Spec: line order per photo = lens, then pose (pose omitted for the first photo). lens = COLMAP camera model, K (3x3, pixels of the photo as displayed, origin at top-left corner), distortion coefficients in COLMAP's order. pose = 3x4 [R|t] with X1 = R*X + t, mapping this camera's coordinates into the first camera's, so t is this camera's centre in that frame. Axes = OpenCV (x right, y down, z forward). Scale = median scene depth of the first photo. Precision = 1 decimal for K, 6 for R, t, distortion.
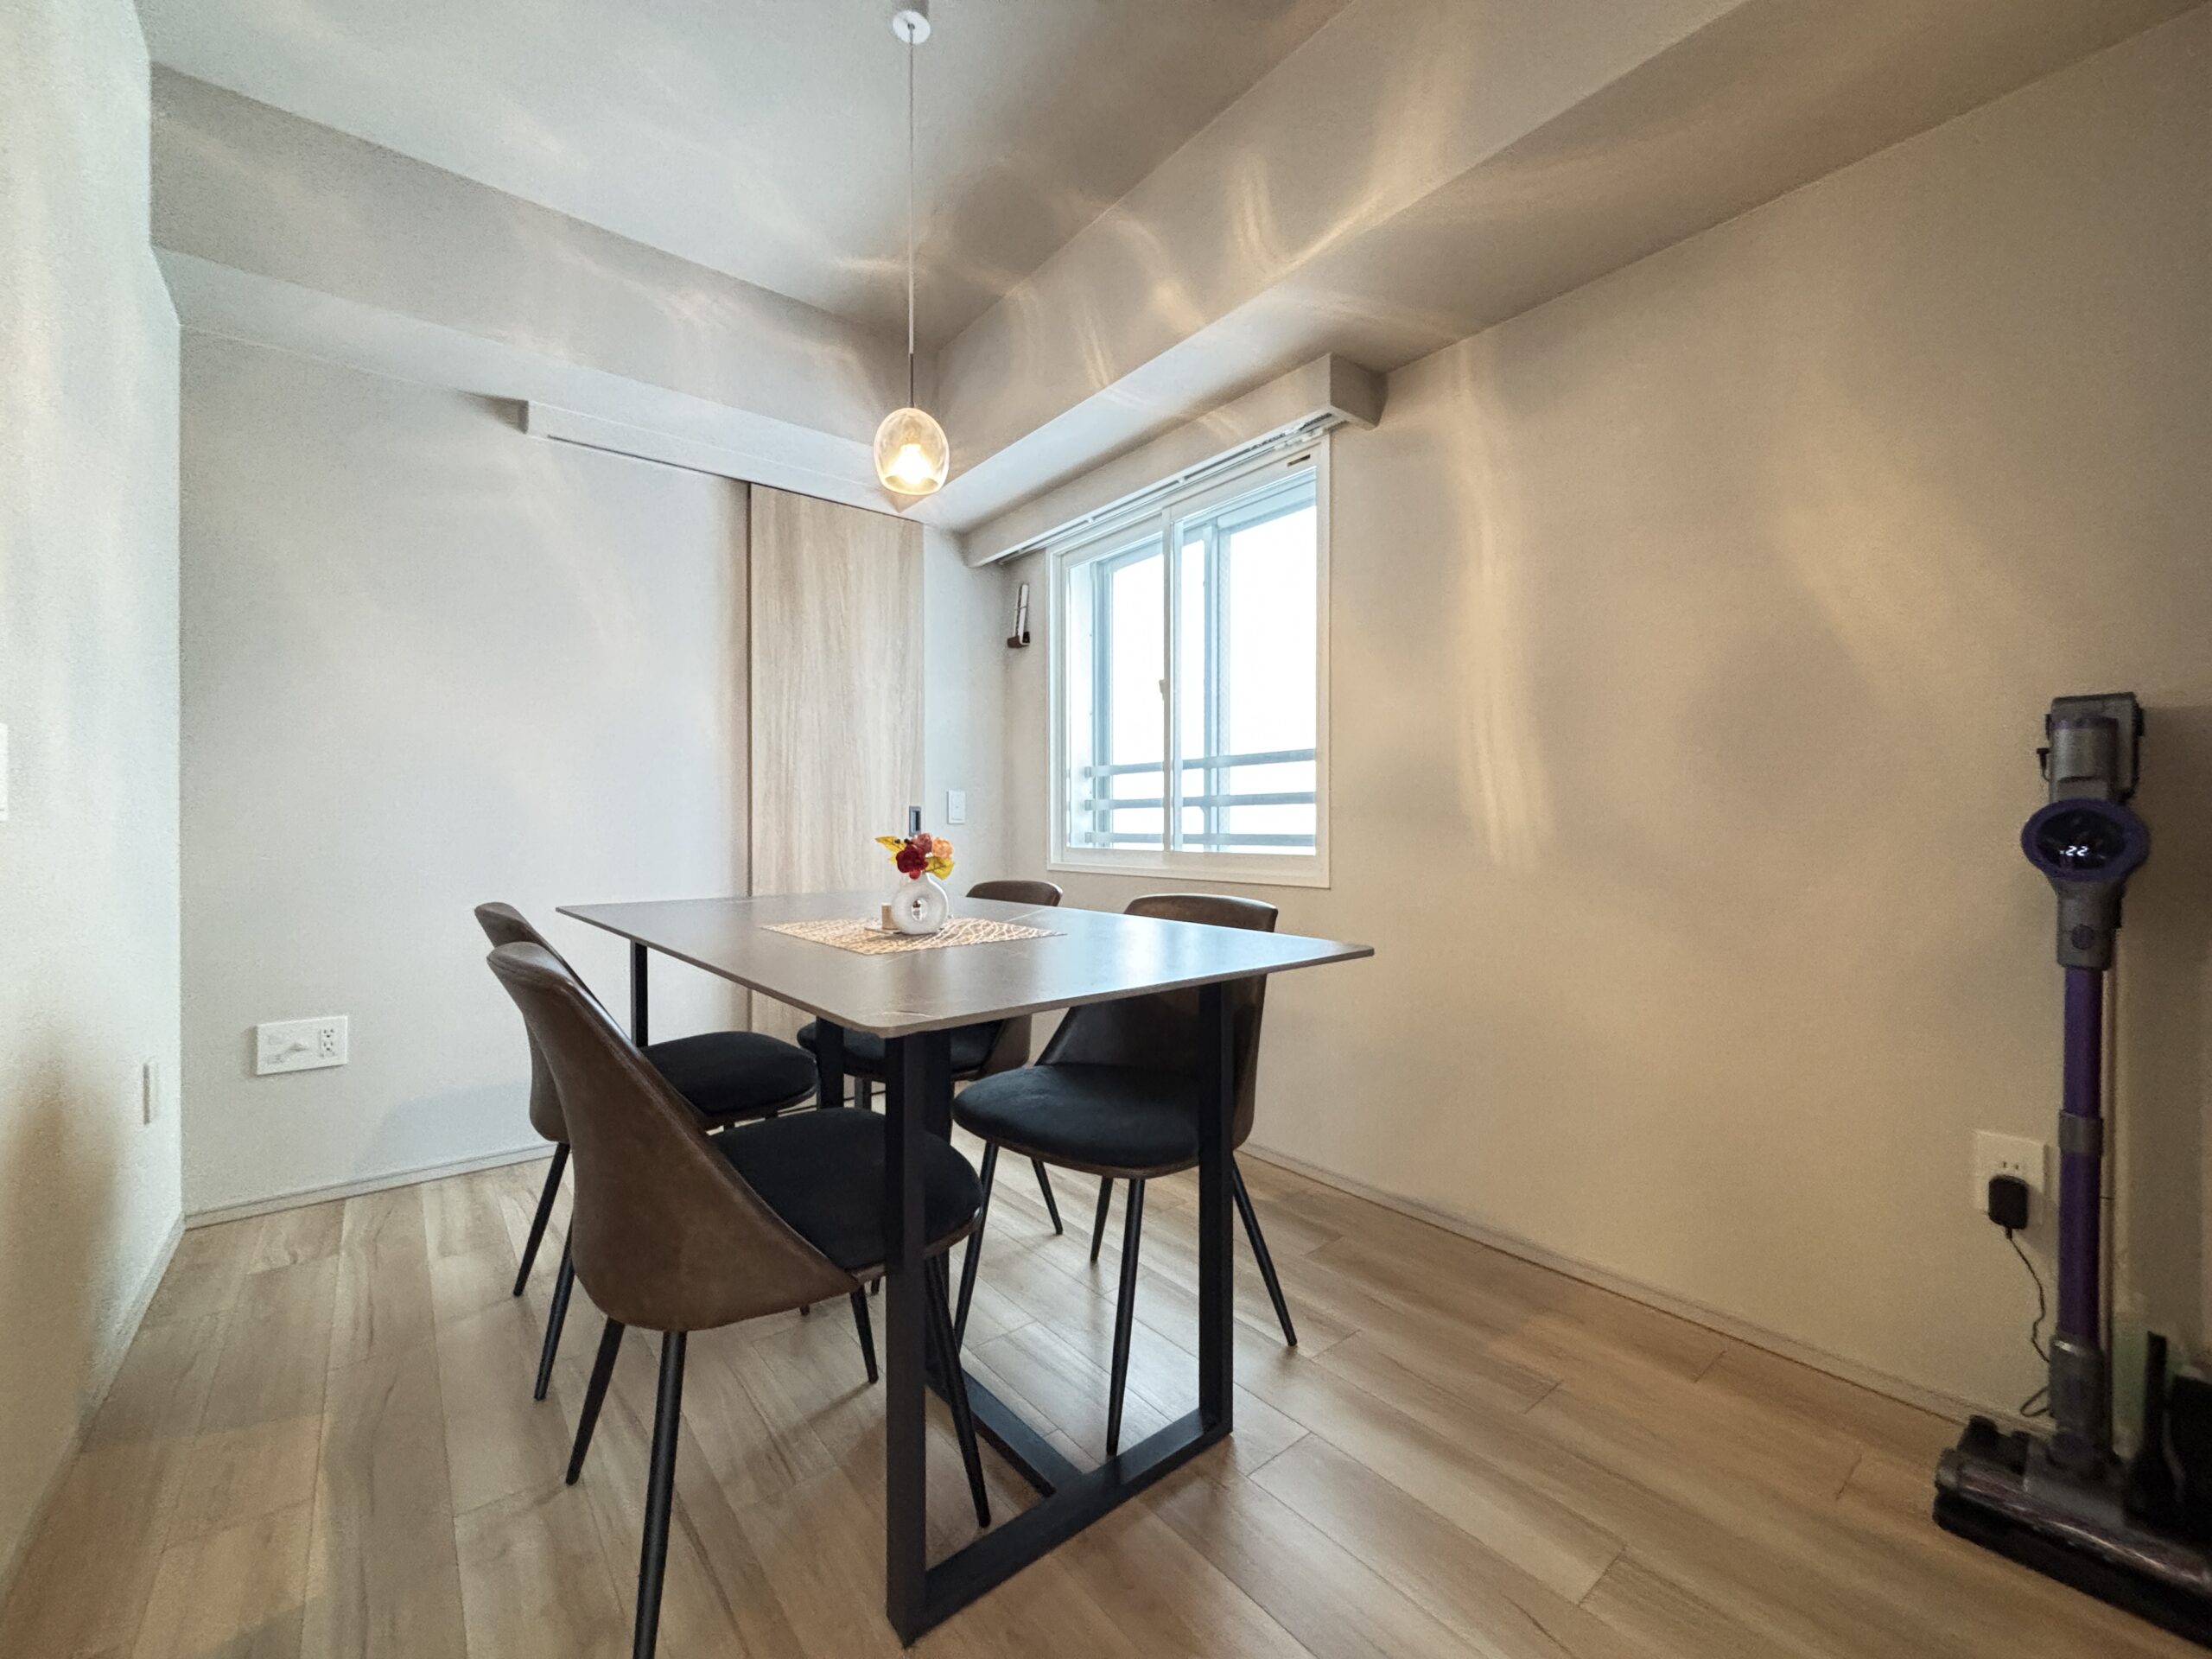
lens RADIAL K [[894.7, 0, 1106.0], [0, 894.7, 829.5], [0, 0, 1]] dist [0.000215, 0.000308]
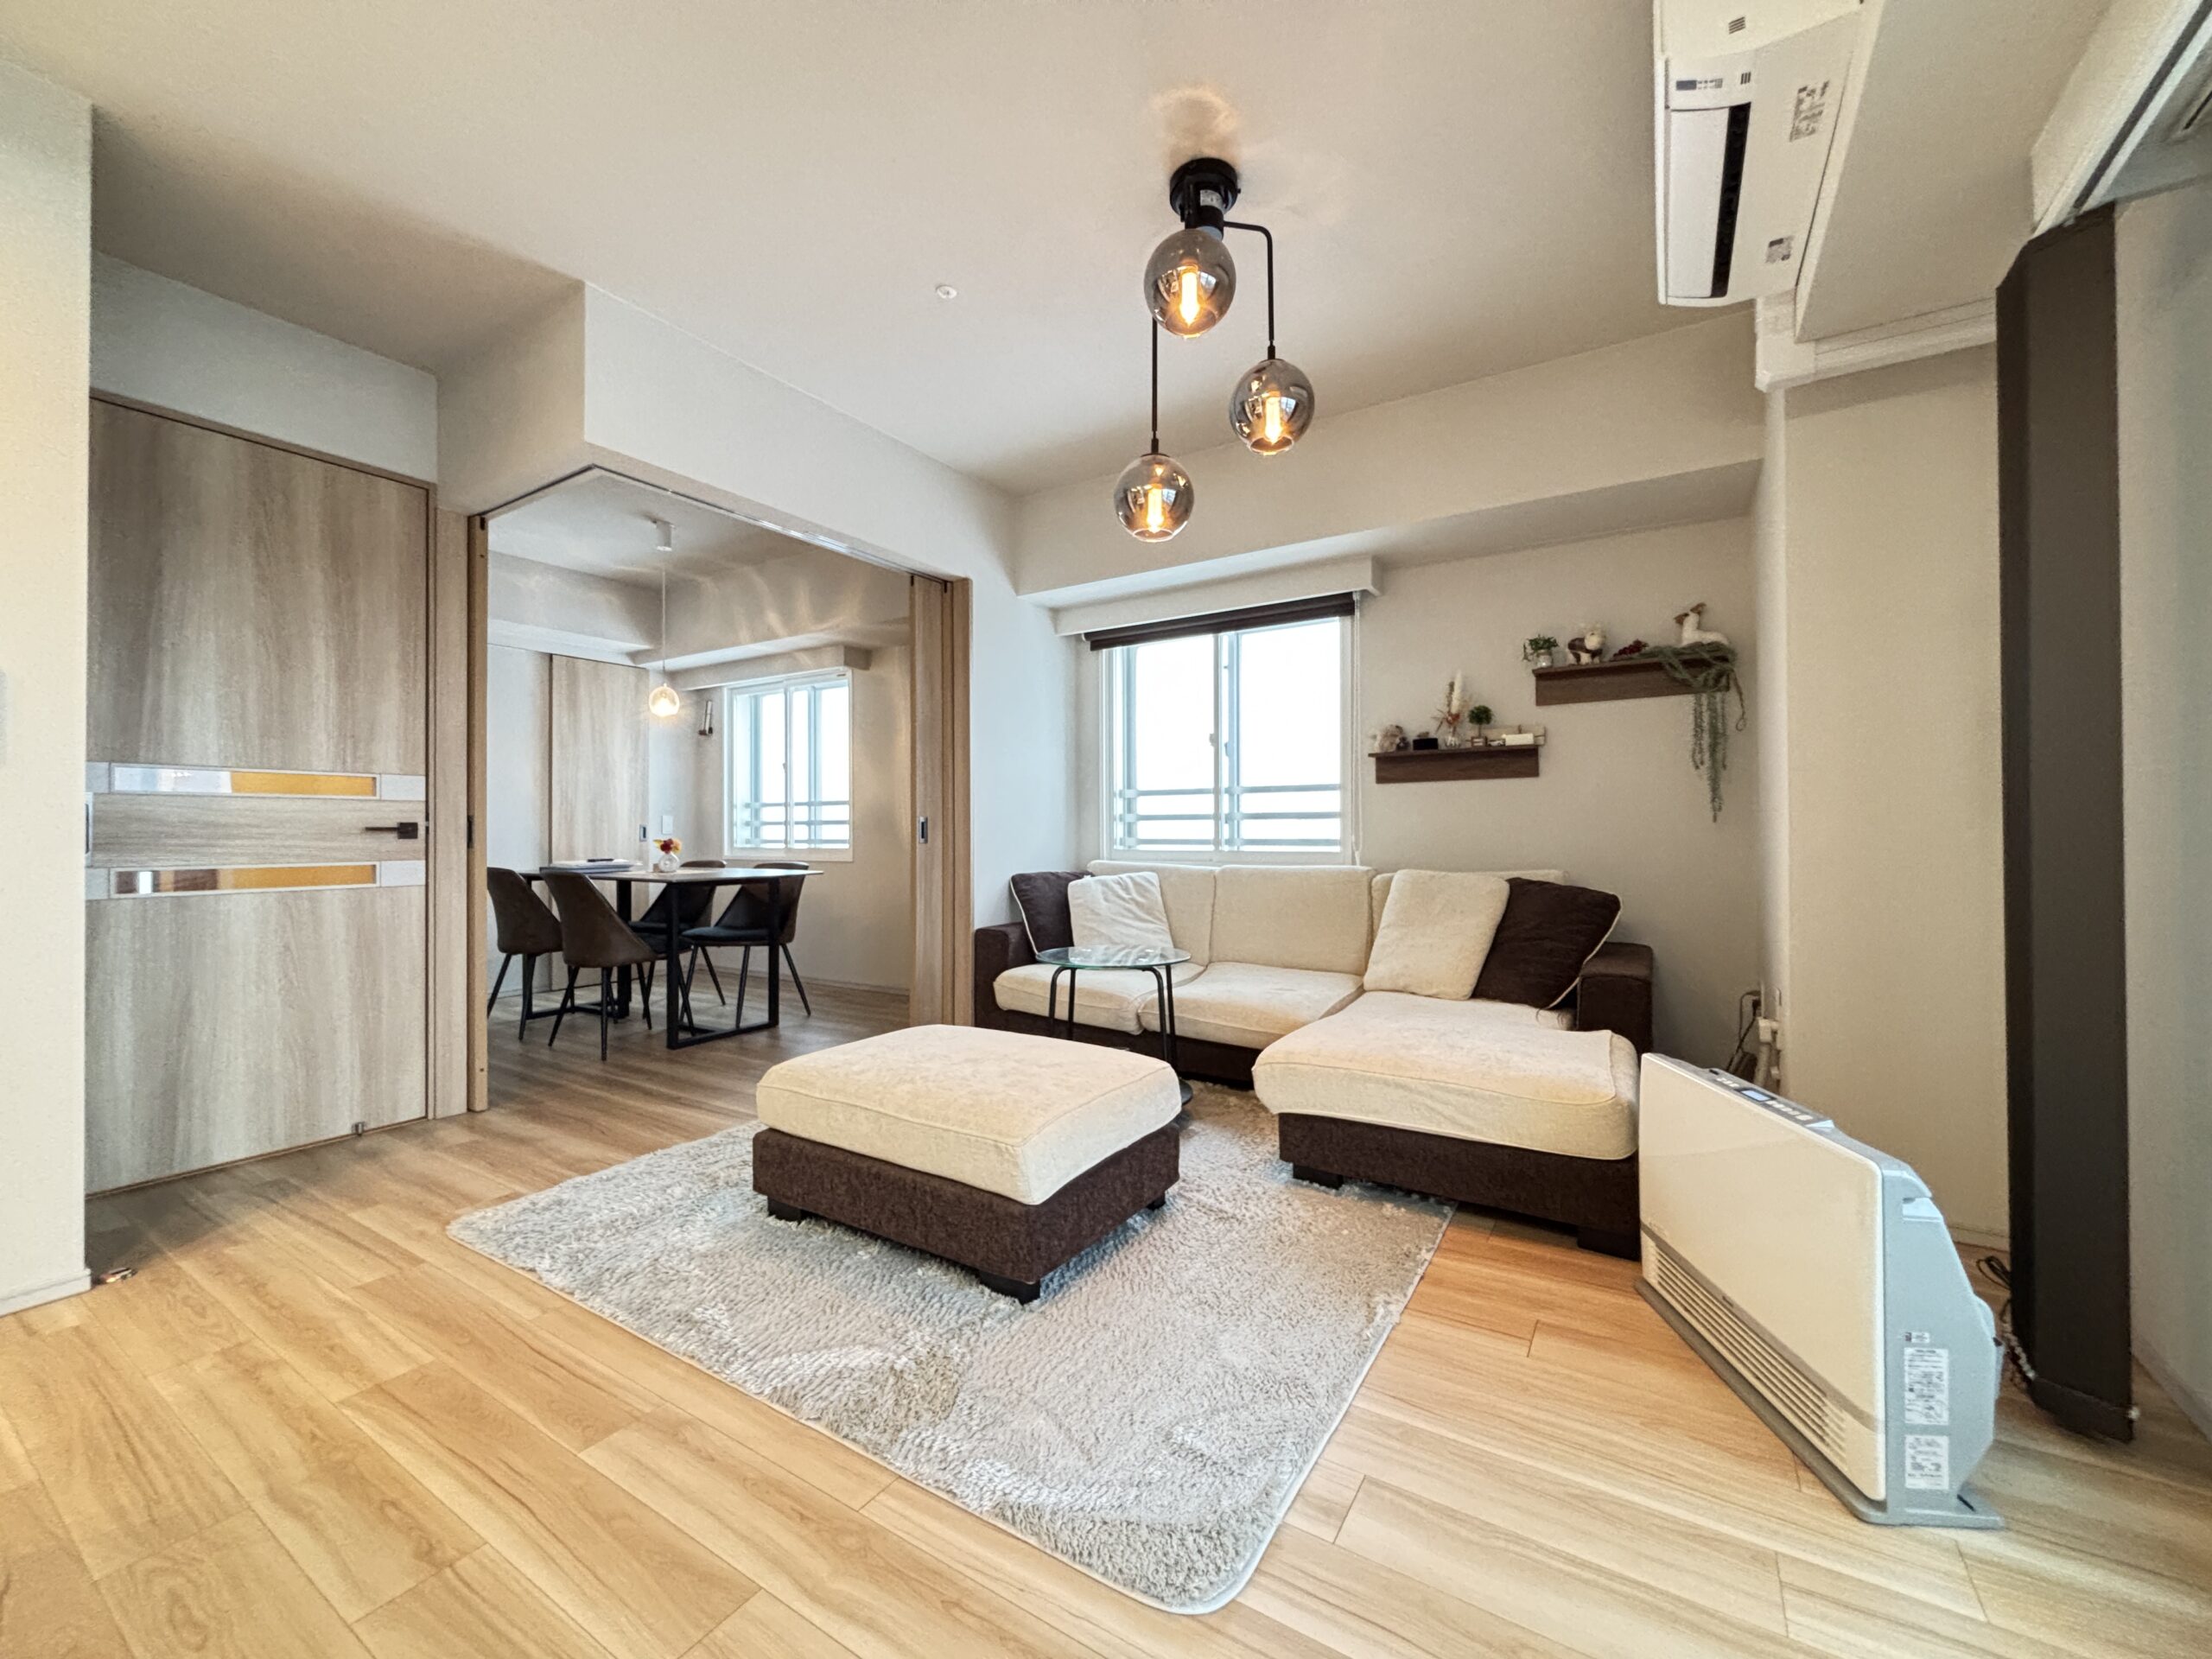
lens RADIAL K [[894.7, 0, 1106.0], [0, 894.7, 829.5], [0, 0, 1]] dist [0.000215, 0.000308]
pose [[0.947696, 0.000941, 0.319173, 0.105950], [0.001971, 0.999959, -0.008802, 0.002683], [-0.319168, 0.008971, 0.947656, -1.119509]]
